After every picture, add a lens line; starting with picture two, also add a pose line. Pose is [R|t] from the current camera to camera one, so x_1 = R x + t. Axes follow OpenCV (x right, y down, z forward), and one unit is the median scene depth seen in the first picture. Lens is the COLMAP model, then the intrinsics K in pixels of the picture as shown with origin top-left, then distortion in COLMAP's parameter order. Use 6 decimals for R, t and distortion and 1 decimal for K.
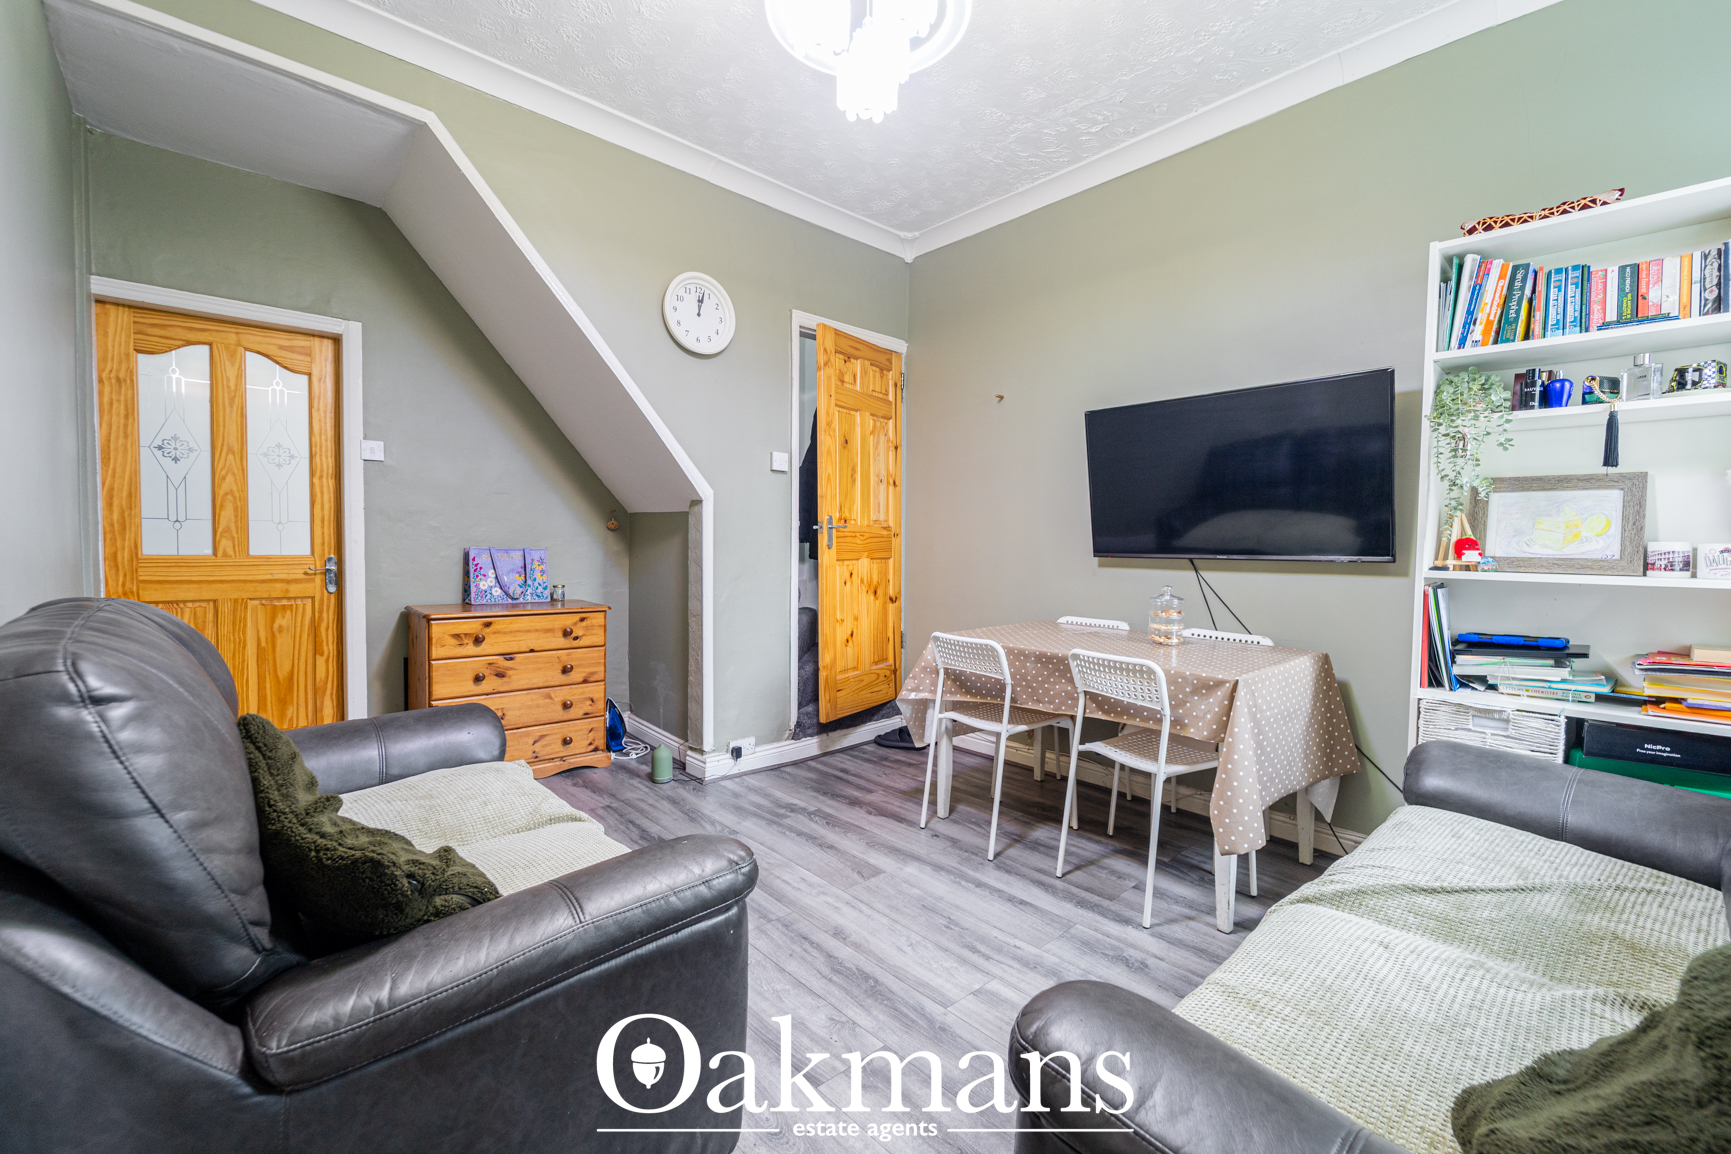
lens RADIAL K [[730.3, 0, 865.5], [0, 730.3, 577.0], [0, 0, 1]] dist [-0.001027, -0.000274]
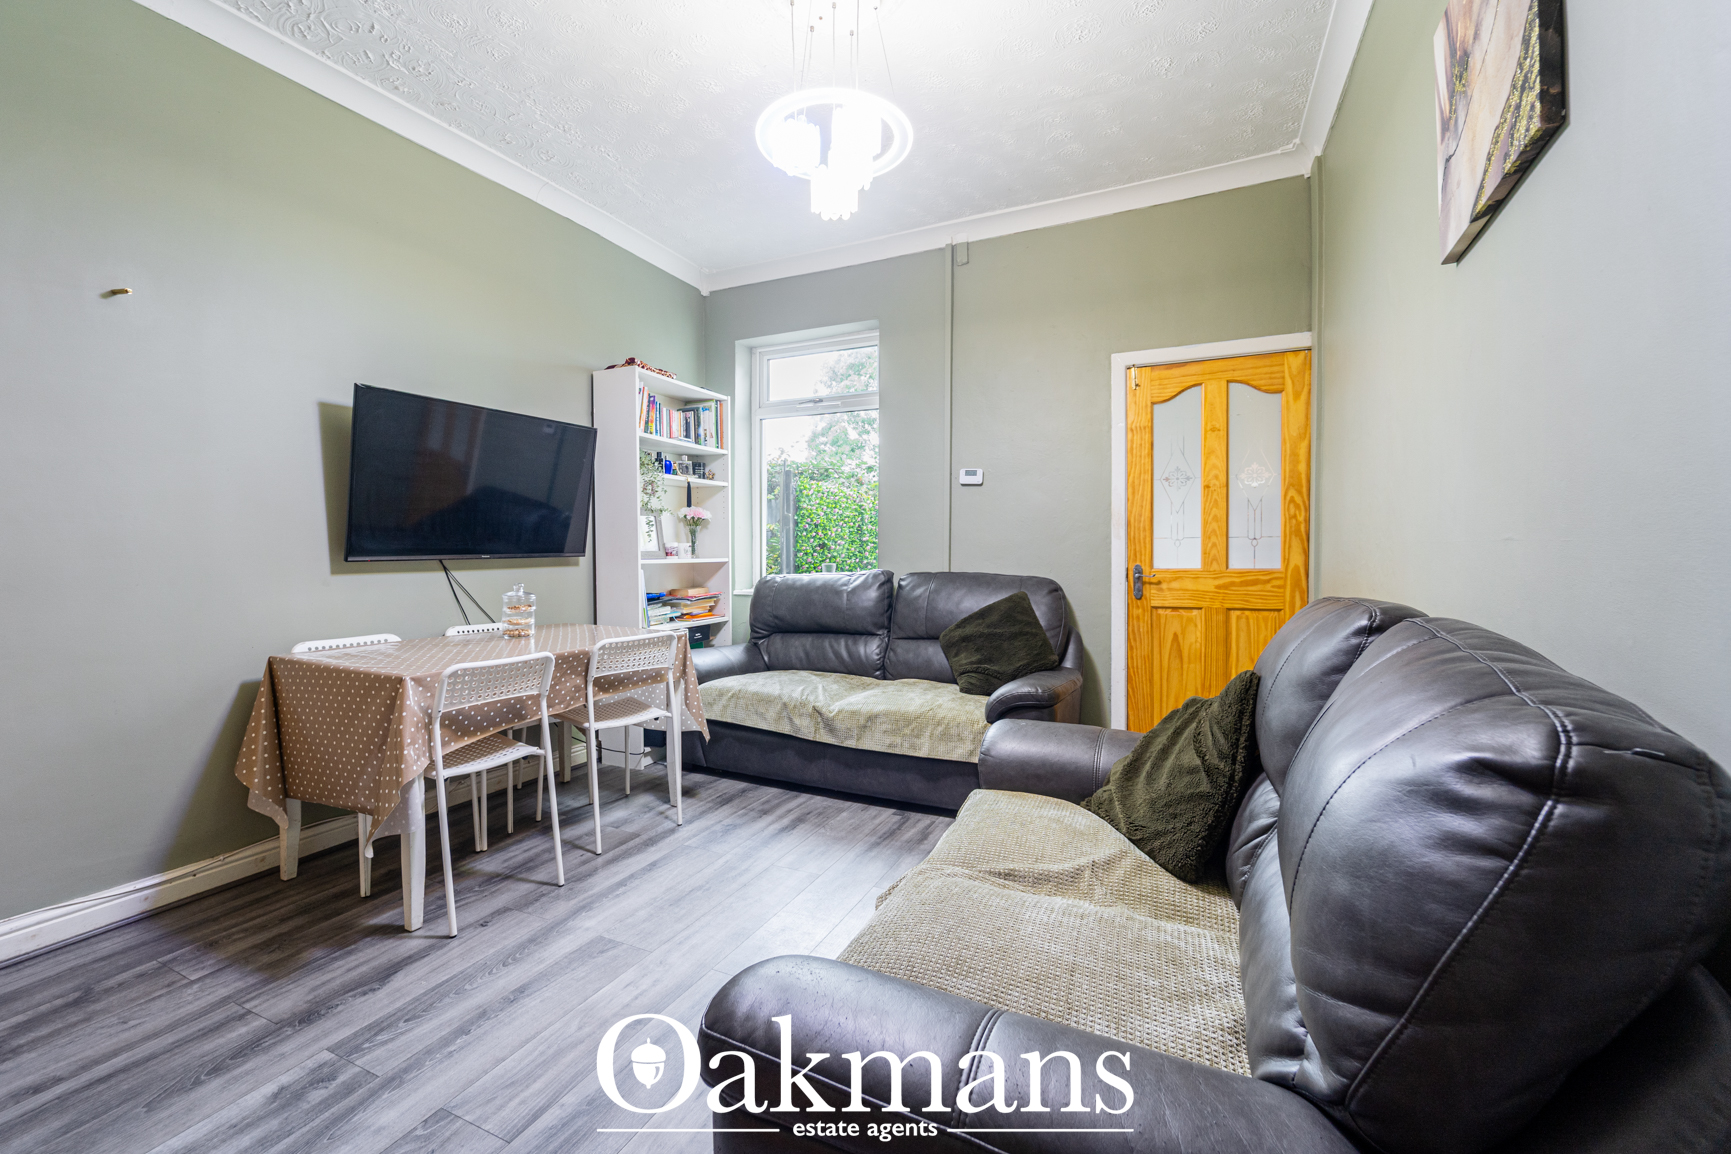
lens RADIAL K [[693.9, 0, 868.6], [0, 693.9, 566.4], [0, 0, 1]] dist [-0.000218, -0.000132]
pose [[-0.376973, -0.036929, 0.925488, -0.710095], [0.040628, 0.997584, 0.056355, -0.048357], [-0.925333, 0.058845, -0.374562, 0.855875]]
